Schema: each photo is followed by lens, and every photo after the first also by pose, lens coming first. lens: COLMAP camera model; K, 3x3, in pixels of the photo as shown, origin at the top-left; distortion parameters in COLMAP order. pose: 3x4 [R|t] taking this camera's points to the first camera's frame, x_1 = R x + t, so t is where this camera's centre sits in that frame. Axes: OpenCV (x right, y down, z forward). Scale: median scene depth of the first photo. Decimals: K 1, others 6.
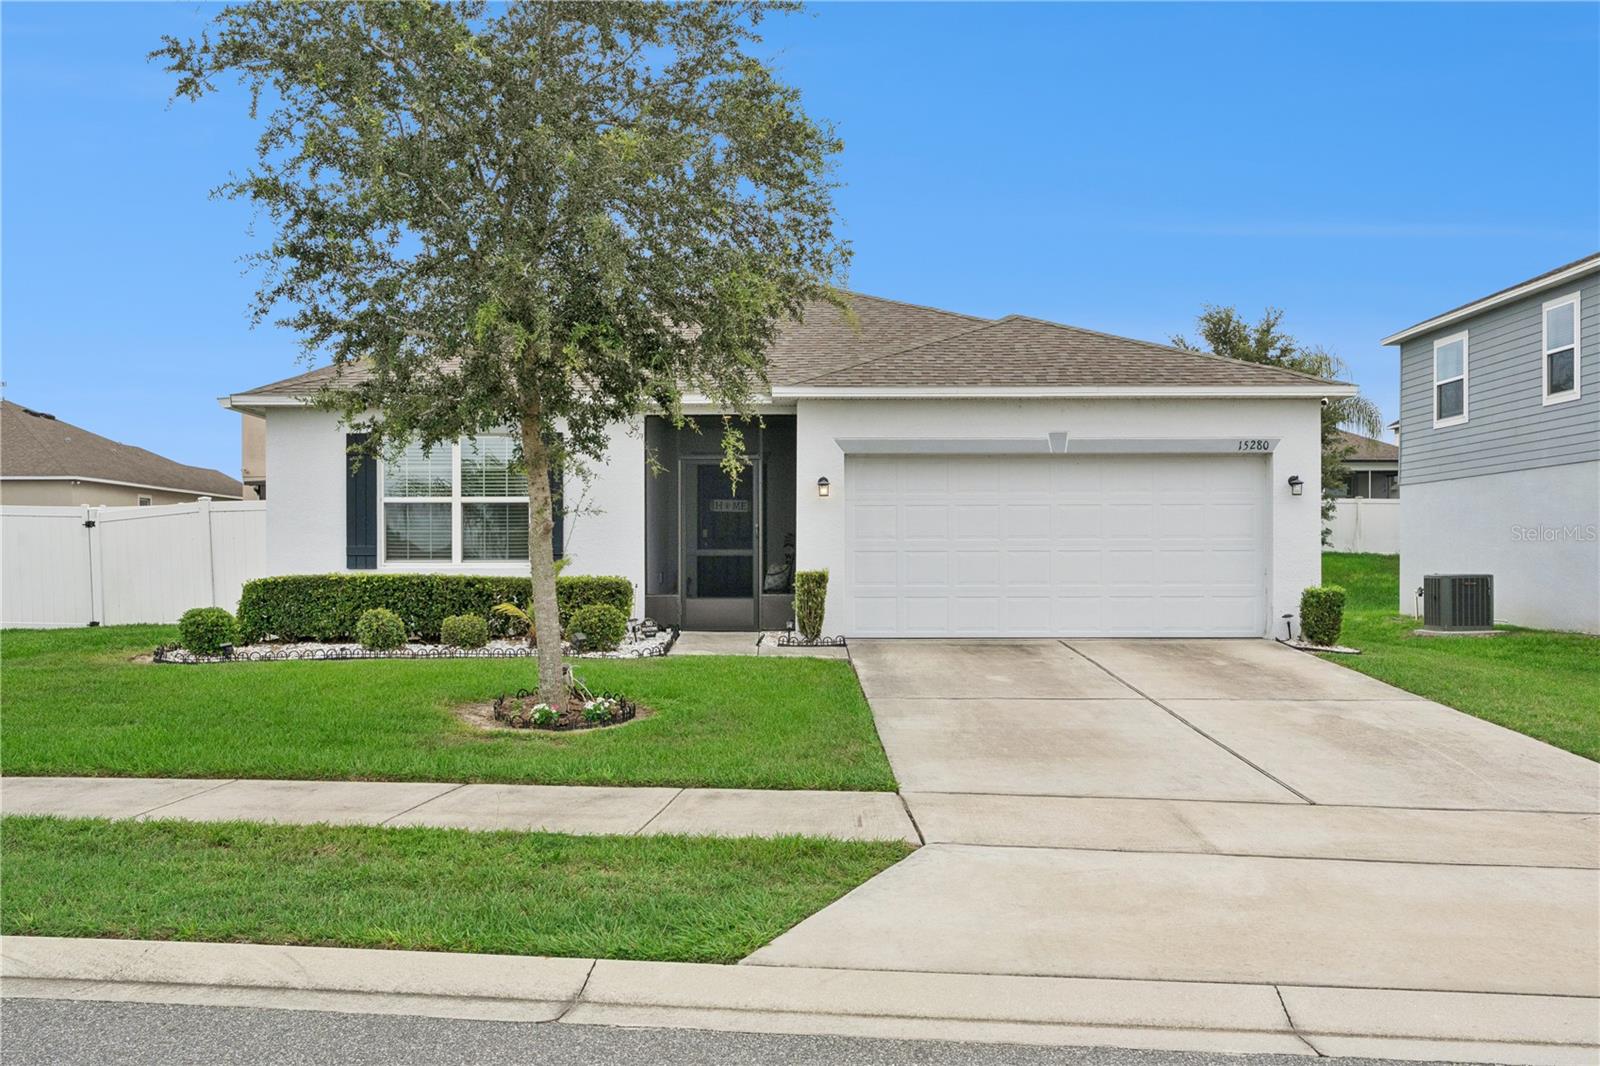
lens RADIAL K [[1373.5, 0, 802.1], [0, 1373.5, 537.9], [0, 0, 1]] dist [0.008961, -0.002950]
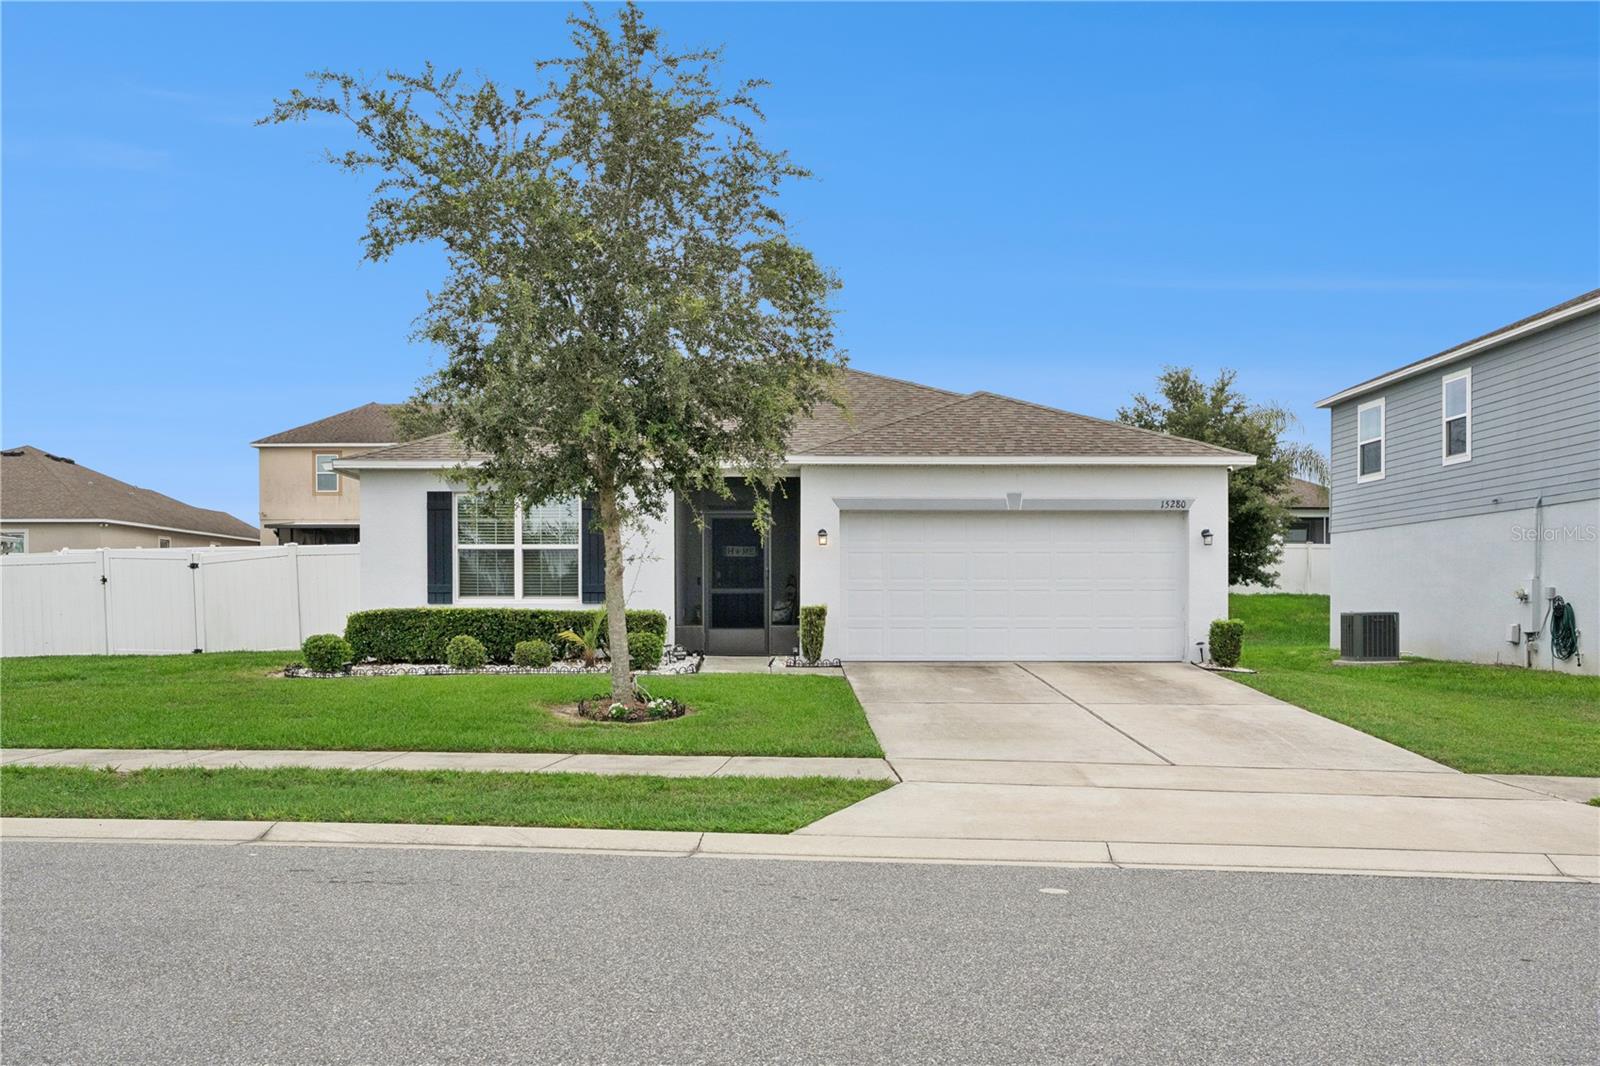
lens RADIAL K [[1434.0, 0, 794.4], [0, 1434.0, 534.5], [0, 0, 1]] dist [0.006499, 0.016948]
pose [[0.999956, 0.002552, 0.009014, -0.023813], [-0.002270, 0.999512, -0.031153, 0.000250], [-0.009089, 0.031131, 0.999474, -0.311996]]
